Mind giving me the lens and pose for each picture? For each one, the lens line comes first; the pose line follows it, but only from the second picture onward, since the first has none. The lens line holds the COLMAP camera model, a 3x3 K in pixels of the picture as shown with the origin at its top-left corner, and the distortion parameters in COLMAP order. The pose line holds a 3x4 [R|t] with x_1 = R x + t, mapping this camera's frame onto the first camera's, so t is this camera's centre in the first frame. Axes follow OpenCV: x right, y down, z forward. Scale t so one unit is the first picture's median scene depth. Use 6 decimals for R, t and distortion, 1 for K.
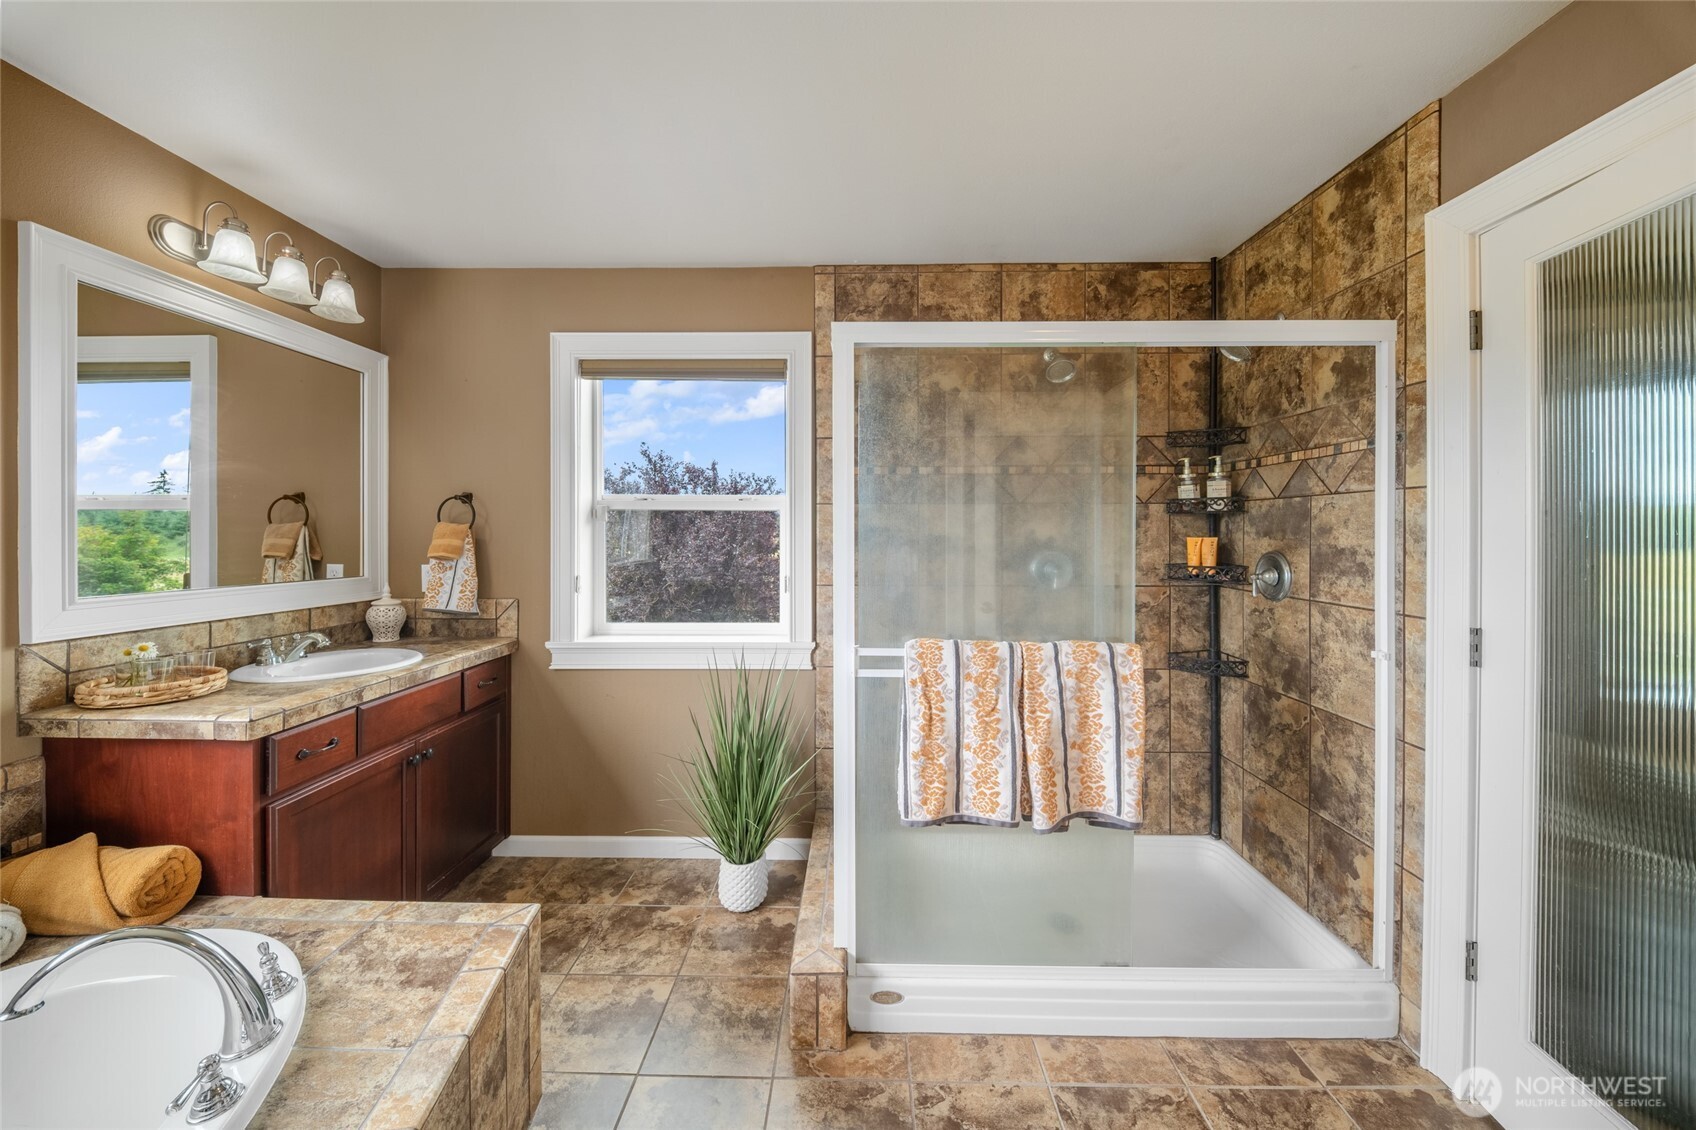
lens RADIAL K [[602.8, 0, 844.6], [0, 602.8, 528.5], [0, 0, 1]] dist [-0.004684, -0.001825]
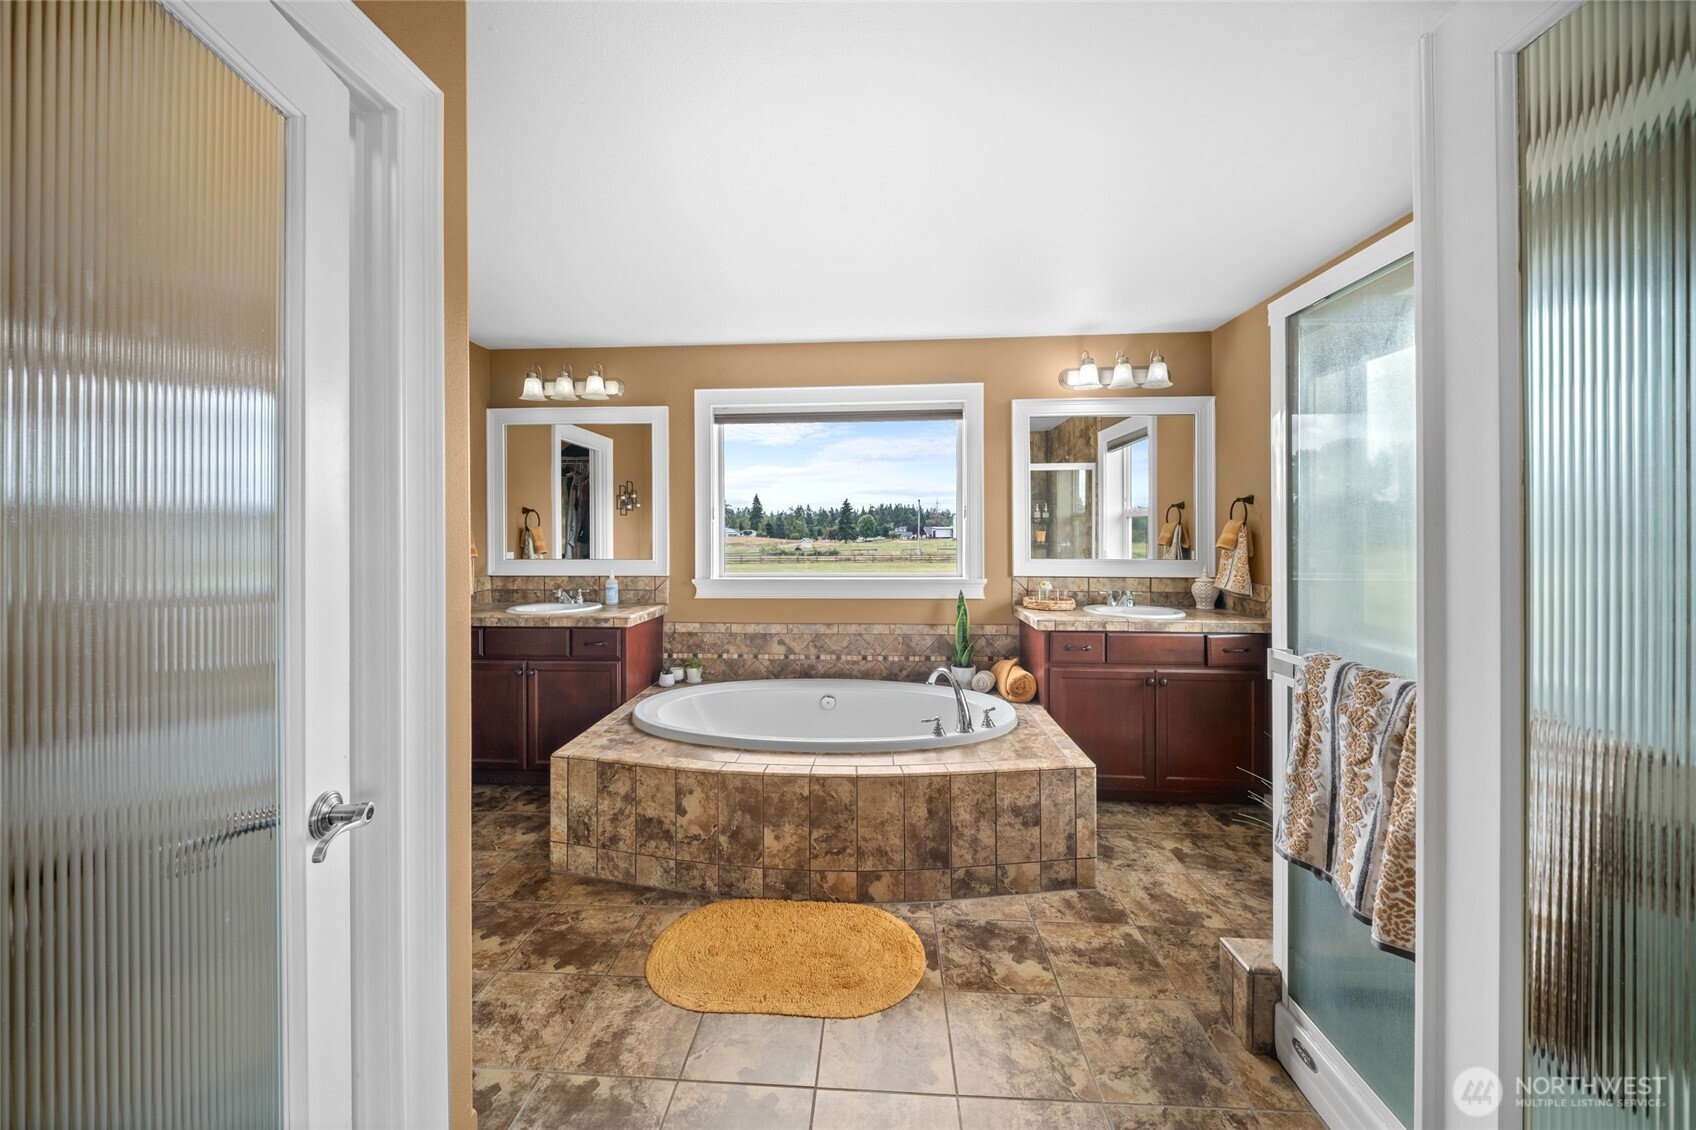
lens RADIAL K [[602.8, 0, 852.8], [0, 602.8, 531.9], [0, 0, 1]] dist [-0.004684, -0.001825]
pose [[-0.020791, 0.001505, -0.999783, 0.958361], [0.006437, 0.999978, 0.001372, 0.010439], [0.999763, -0.006407, -0.020800, 0.363408]]
